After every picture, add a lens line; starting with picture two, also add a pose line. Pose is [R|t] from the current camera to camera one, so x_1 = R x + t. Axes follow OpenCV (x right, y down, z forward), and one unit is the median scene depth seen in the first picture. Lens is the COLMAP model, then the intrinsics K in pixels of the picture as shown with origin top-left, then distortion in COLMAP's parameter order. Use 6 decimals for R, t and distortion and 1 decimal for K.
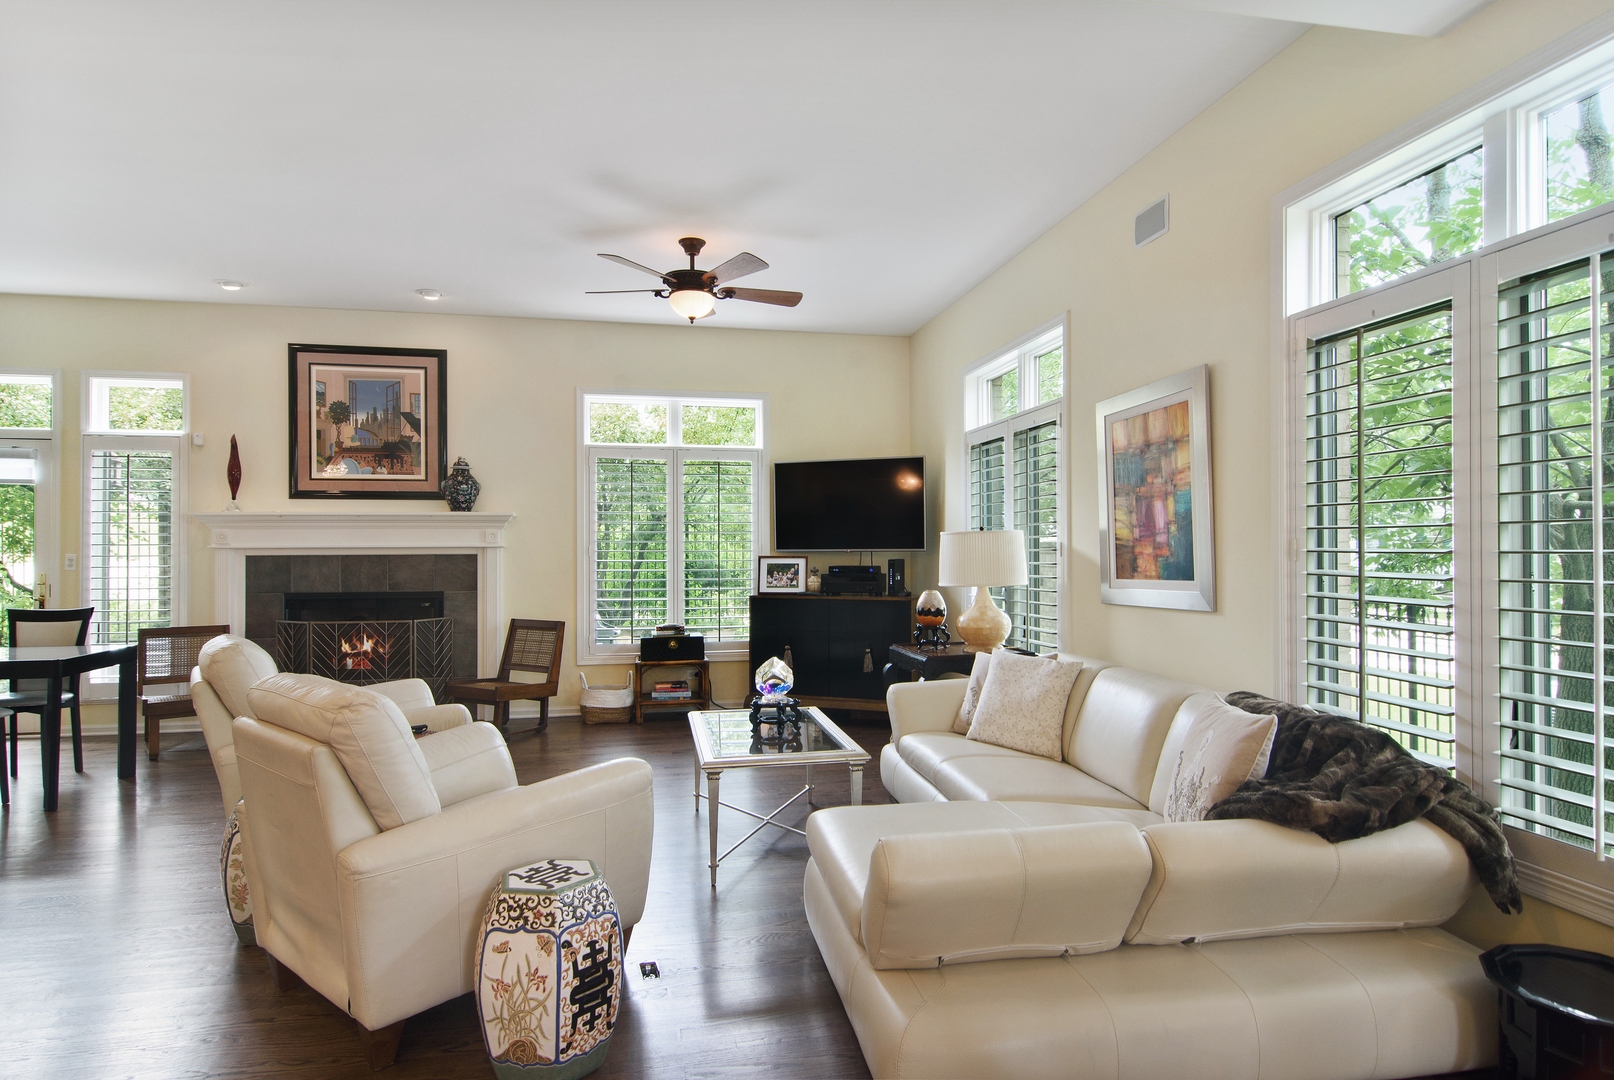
lens RADIAL K [[866.0, 0, 810.9], [0, 866.0, 544.2], [0, 0, 1]] dist [0.006765, -0.001328]
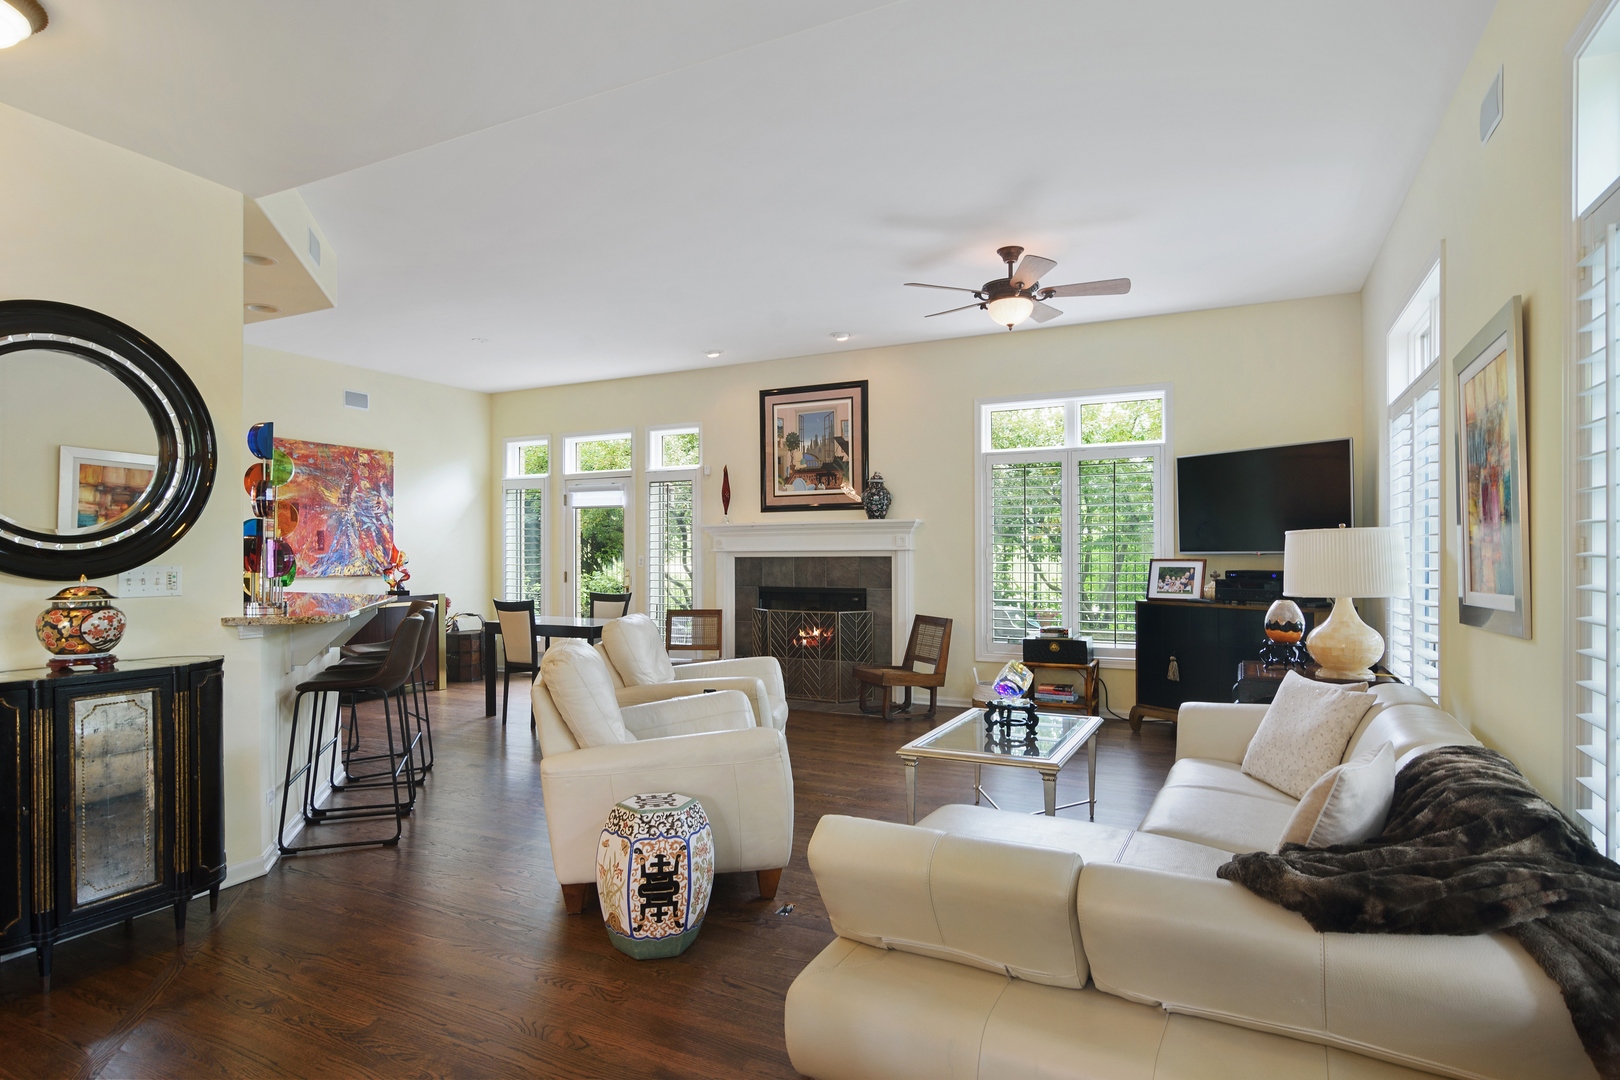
lens RADIAL K [[869.2, 0, 812.8], [0, 869.2, 557.5], [0, 0, 1]] dist [0.006765, -0.001328]
pose [[0.791445, 0.002772, -0.611234, 0.242241], [0.005503, 0.999917, 0.011660, -0.000857], [0.611215, -0.012592, 0.791364, 0.037083]]
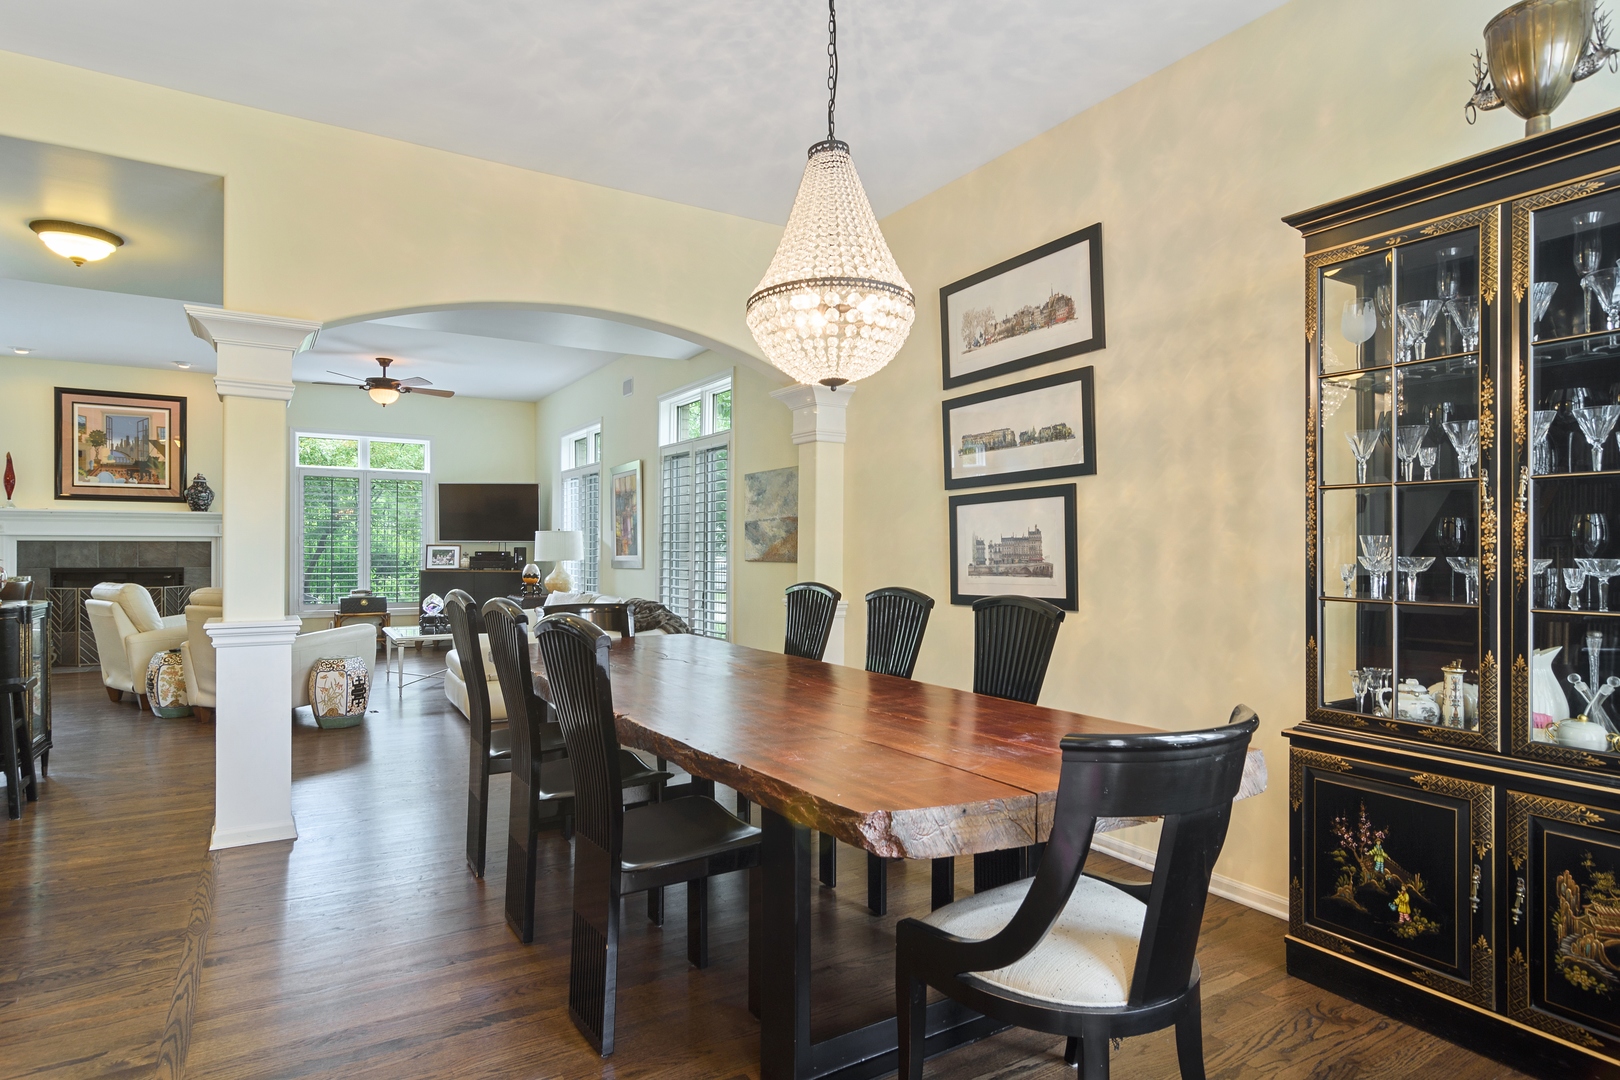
lens RADIAL K [[869.2, 0, 806.1], [0, 869.2, 551.1], [0, 0, 1]] dist [0.006765, -0.001328]
pose [[0.940304, 0.007166, 0.340259, 0.050393], [-0.011387, 0.999881, 0.010410, 0.001309], [-0.340144, -0.013663, 0.940274, -0.720485]]
